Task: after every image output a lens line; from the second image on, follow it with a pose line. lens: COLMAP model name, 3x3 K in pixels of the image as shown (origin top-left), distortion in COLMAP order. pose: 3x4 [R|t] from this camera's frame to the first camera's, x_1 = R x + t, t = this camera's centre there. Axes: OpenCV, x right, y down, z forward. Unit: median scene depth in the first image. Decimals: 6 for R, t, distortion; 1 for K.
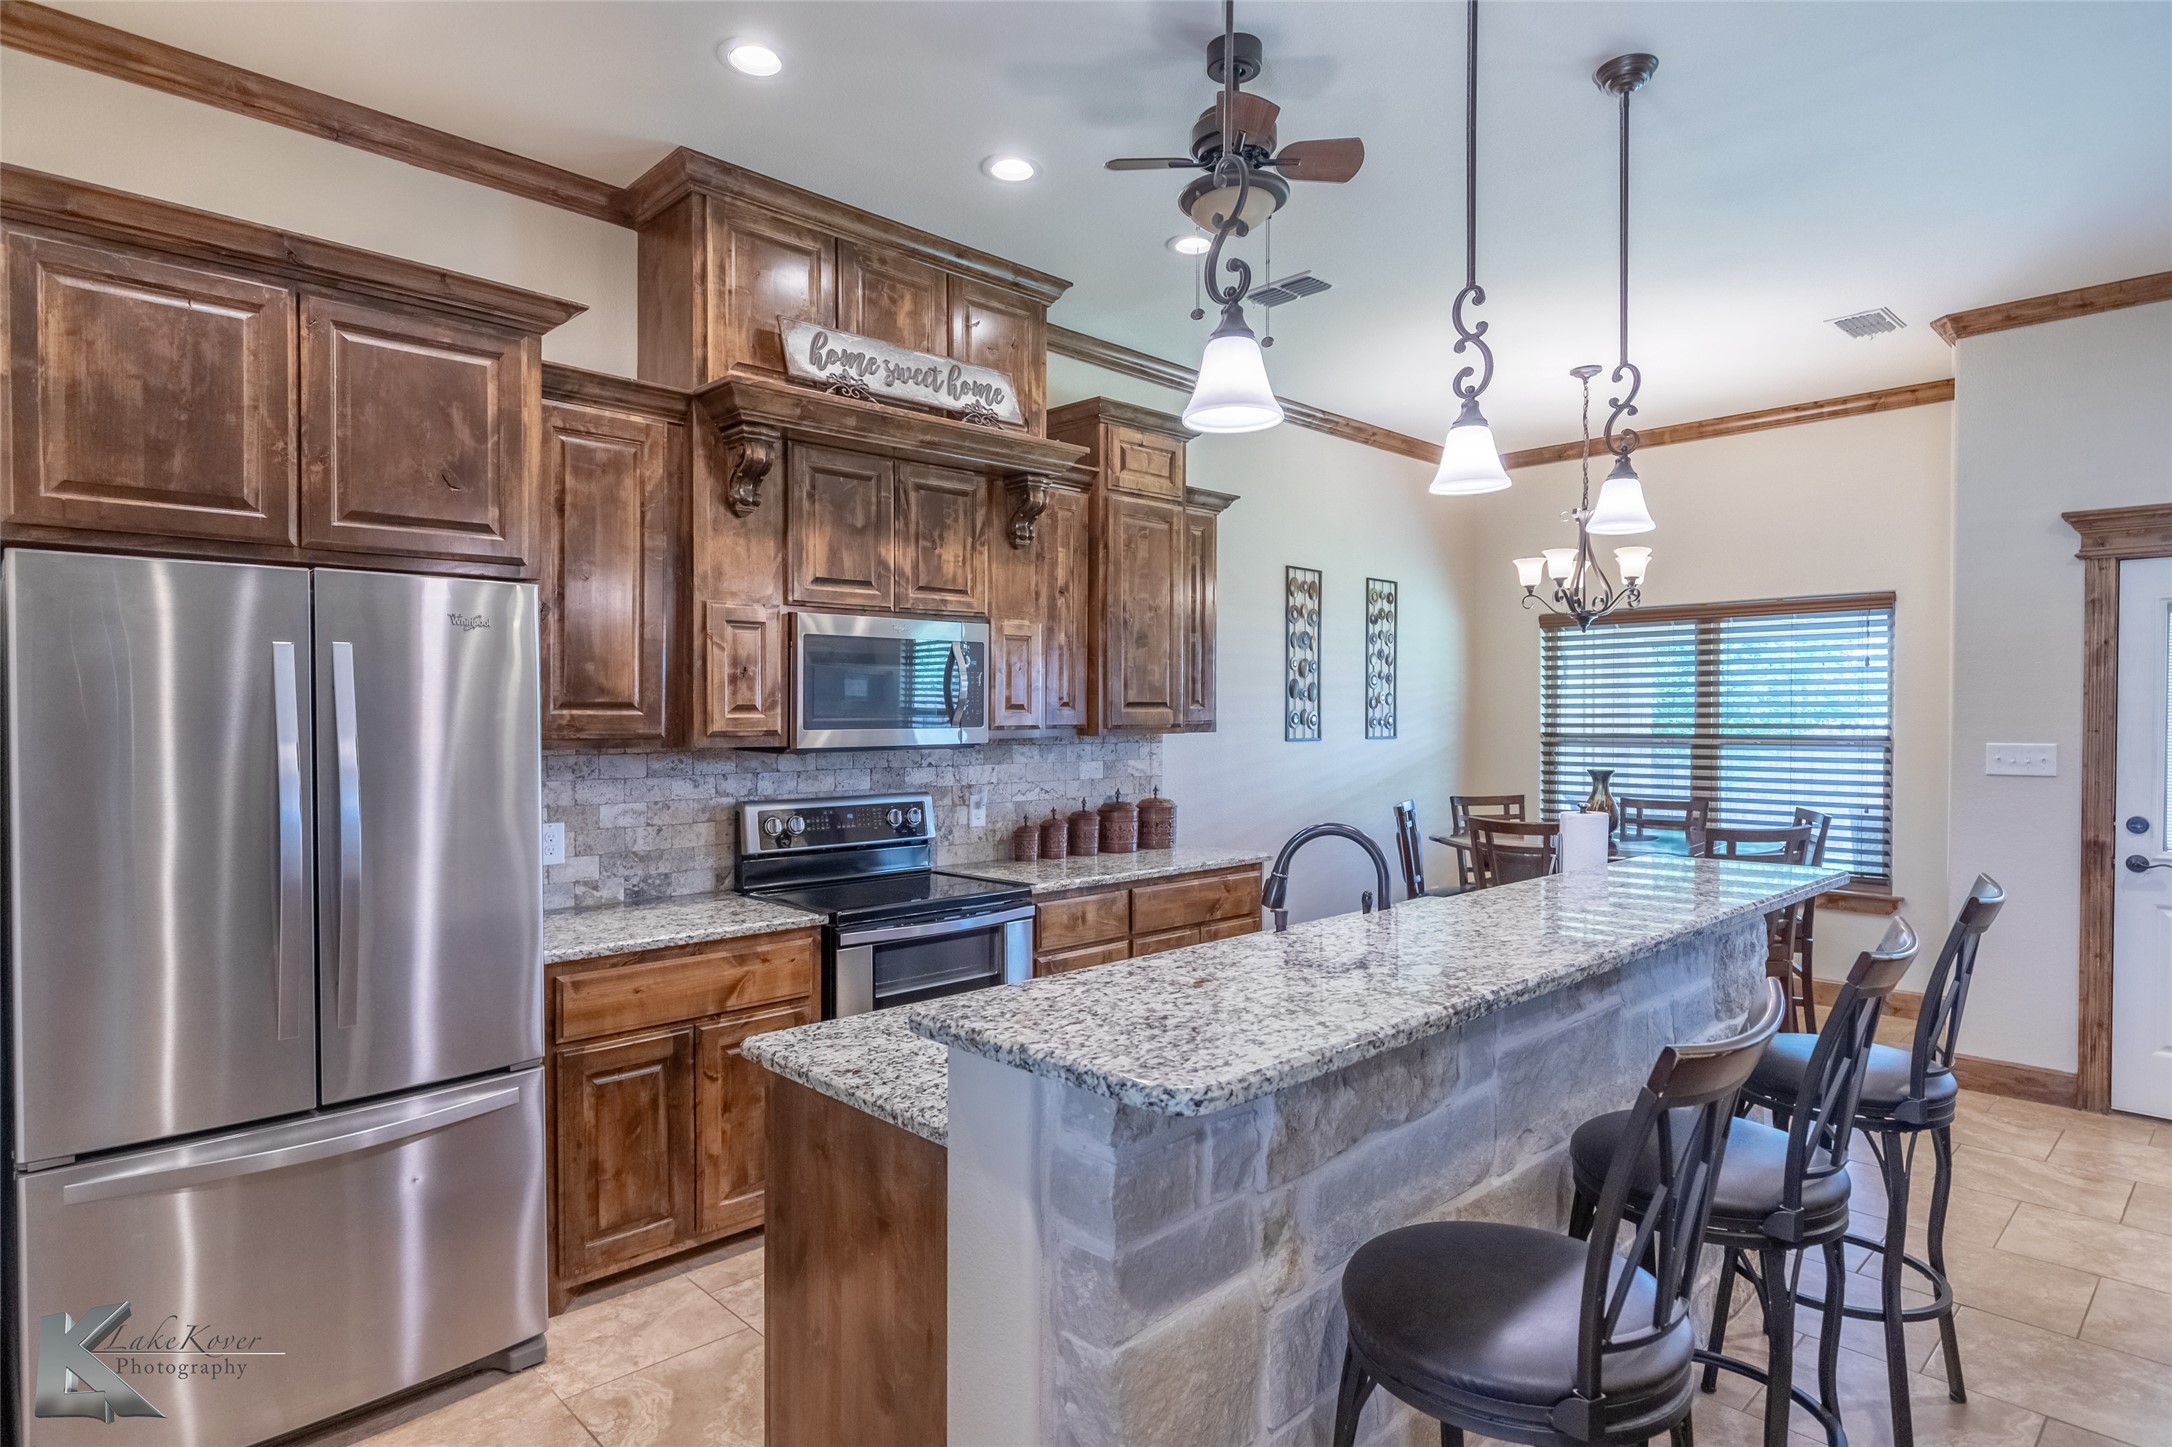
lens RADIAL K [[1175.5, 0, 1093.9], [0, 1175.5, 727.2], [0, 0, 1]] dist [0.000019, -0.000717]
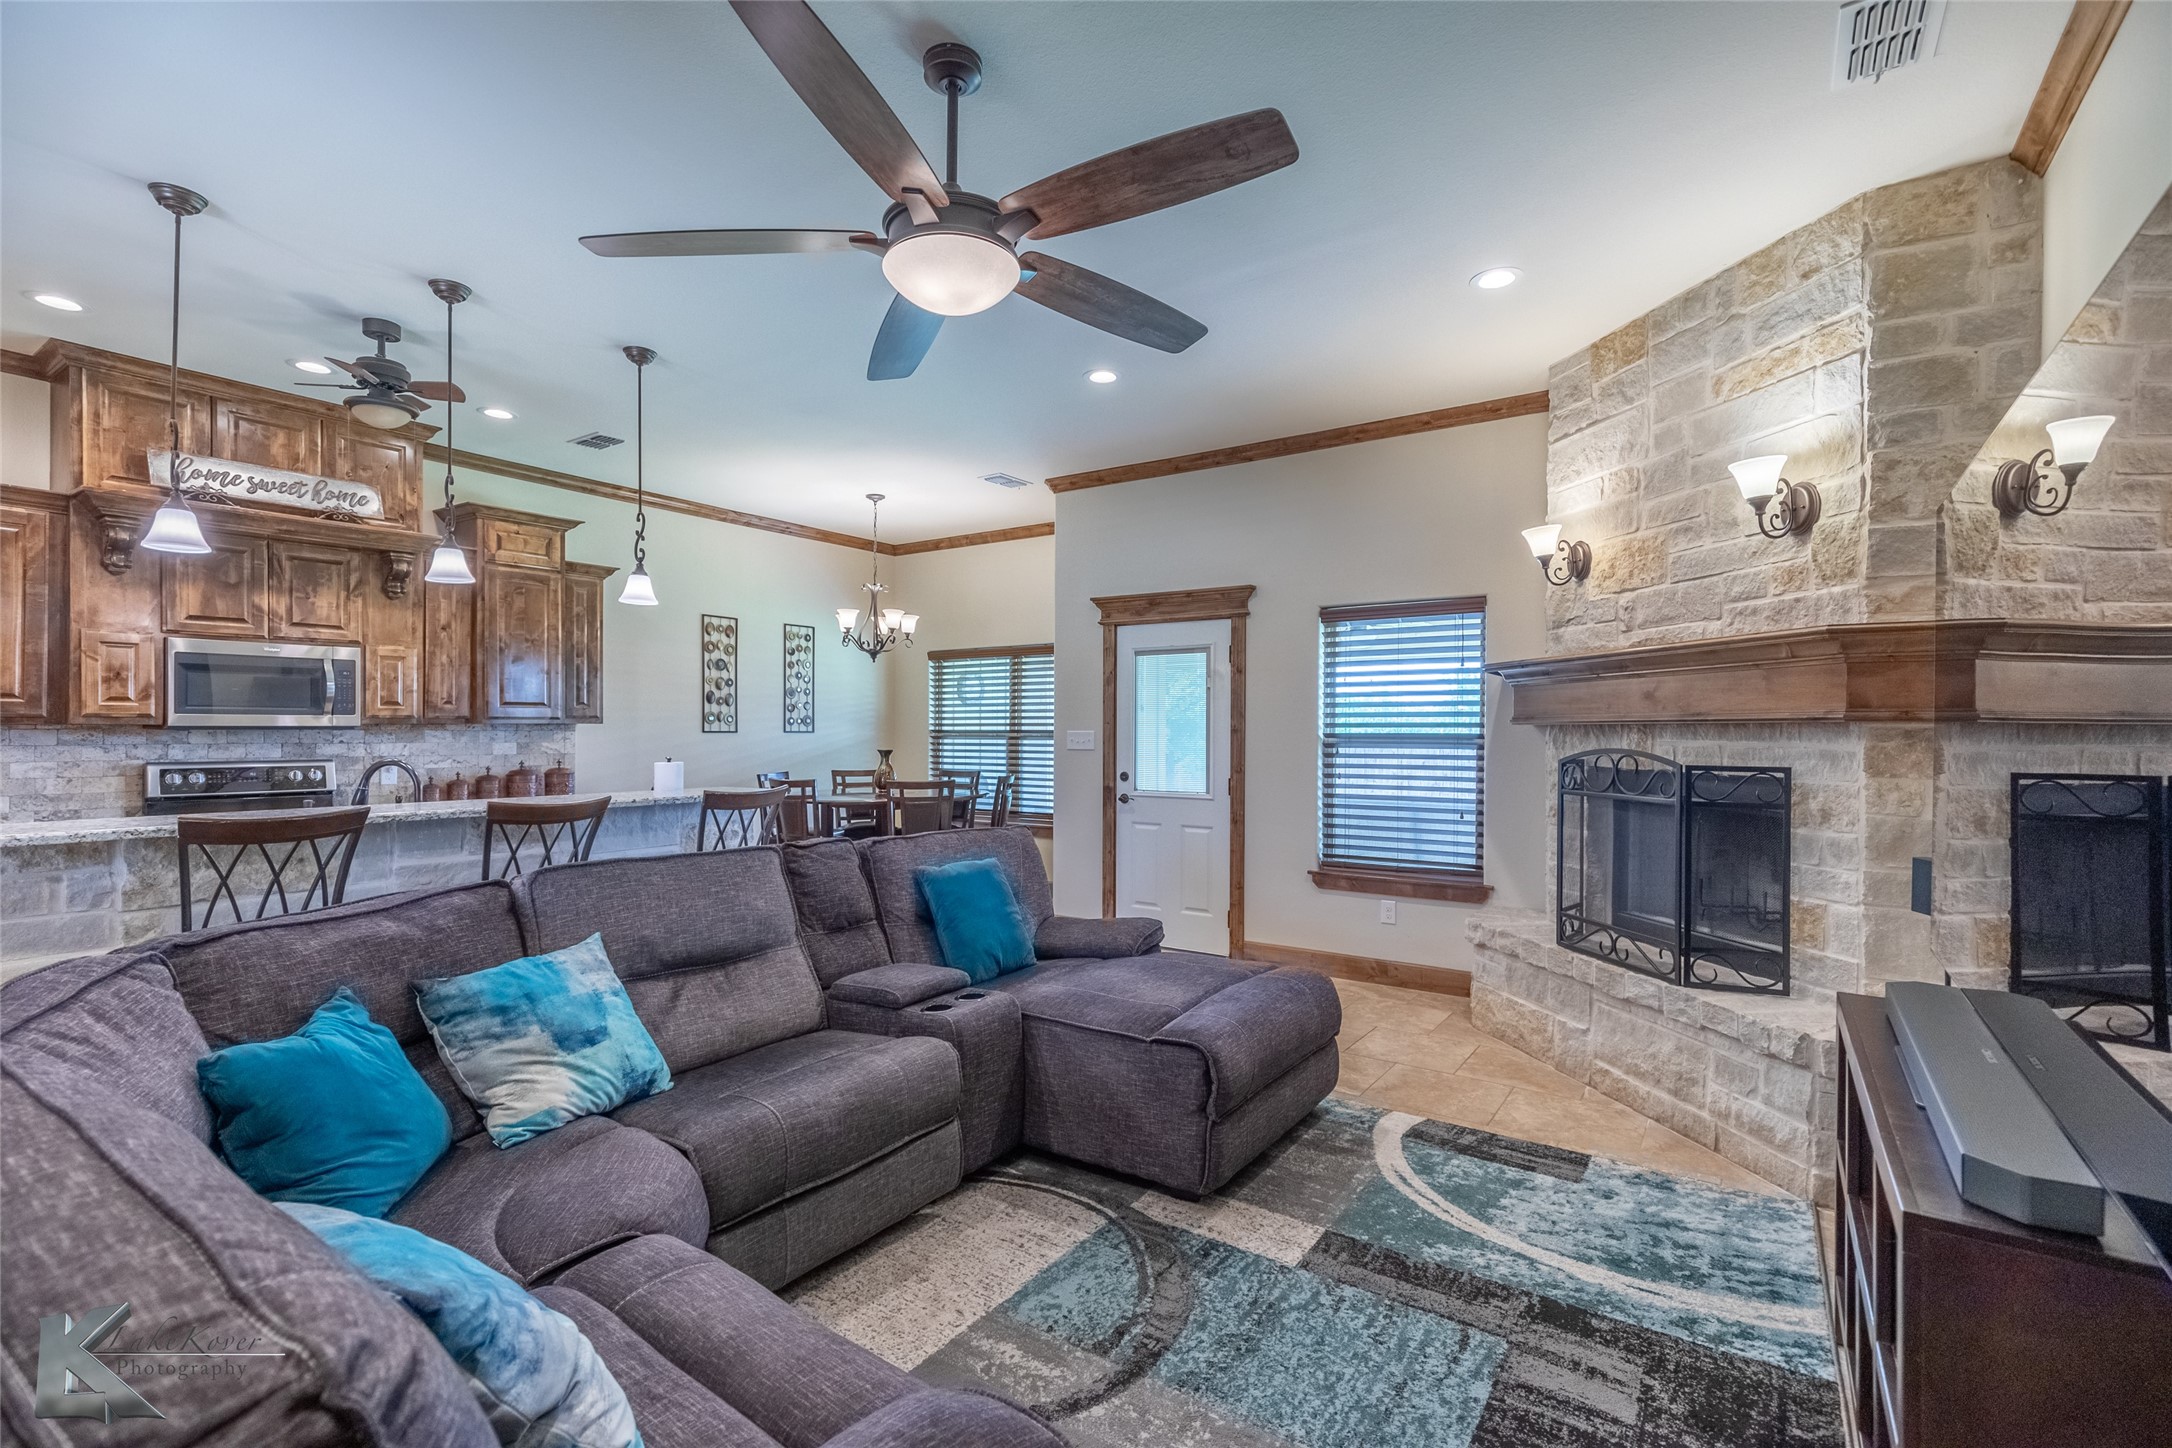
lens RADIAL K [[953.4, 0, 1087.9], [0, 953.4, 731.9], [0, 0, 1]] dist [0.002271, 0.000463]
pose [[0.977347, 0.002548, 0.211628, 0.619669], [-0.000899, 0.999968, -0.007889, 0.032697], [-0.211641, 0.007520, 0.977318, -0.451052]]
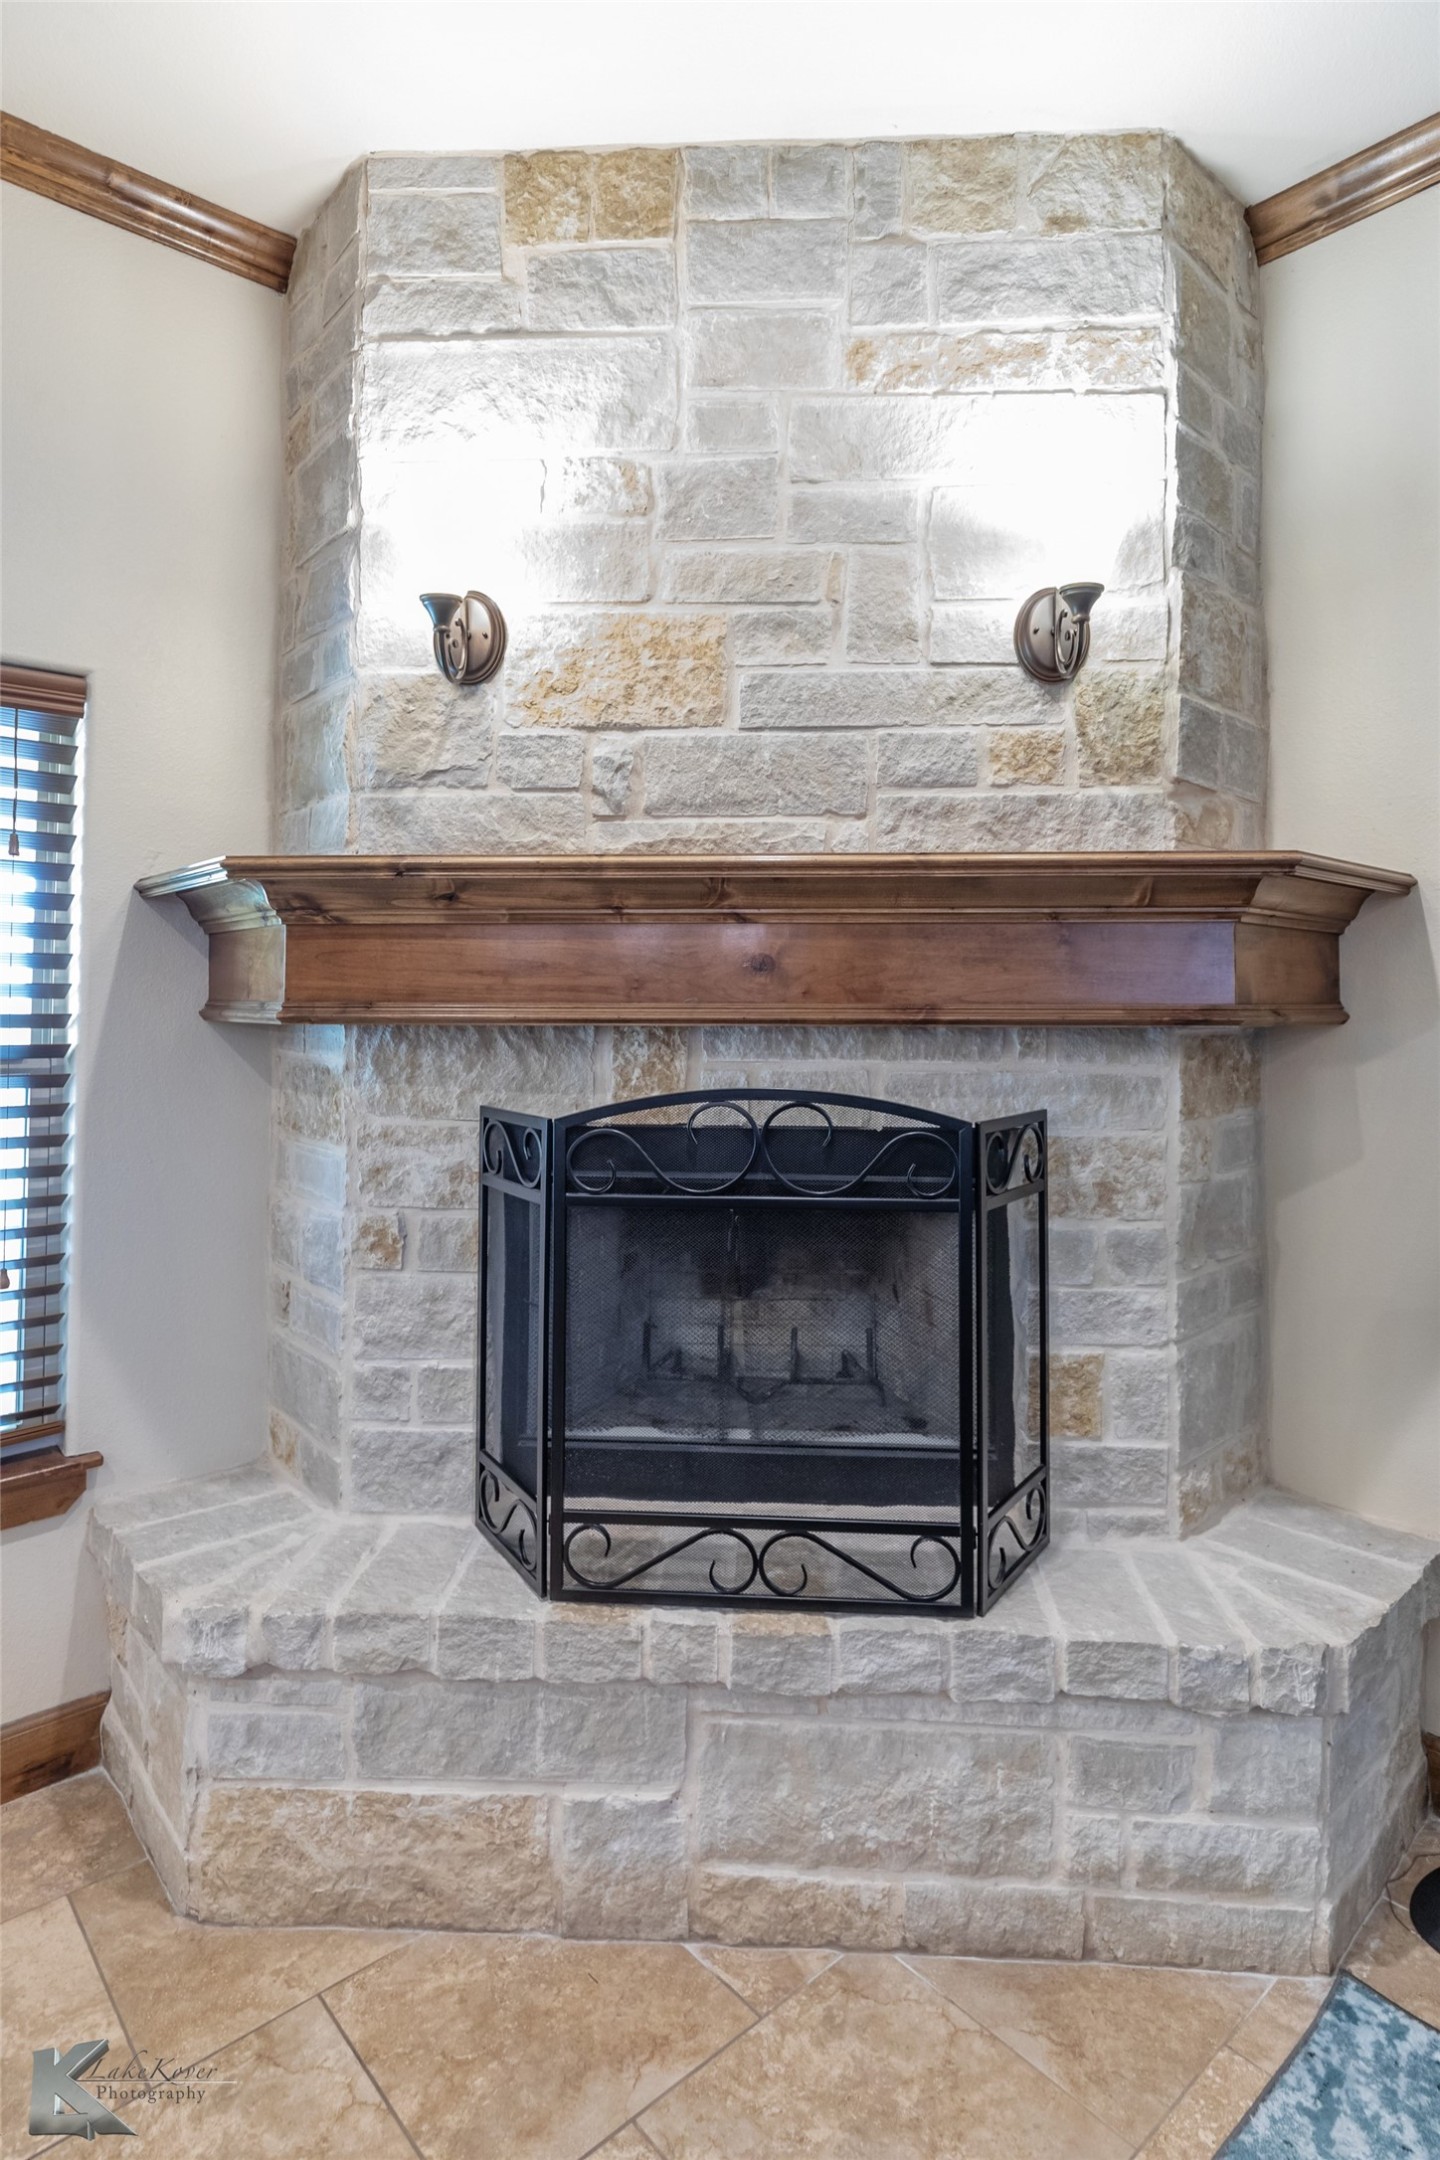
lens RADIAL K [[1169.0, 0, 753.9], [0, 1169.0, 970.5], [0, 0, 1]] dist [0.000019, -0.000717]
pose [[0.024062, 0.027494, 0.999332, 0.847768], [0.007131, 0.999592, -0.027672, 0.005206], [-0.999685, 0.007792, 0.023857, 0.371990]]
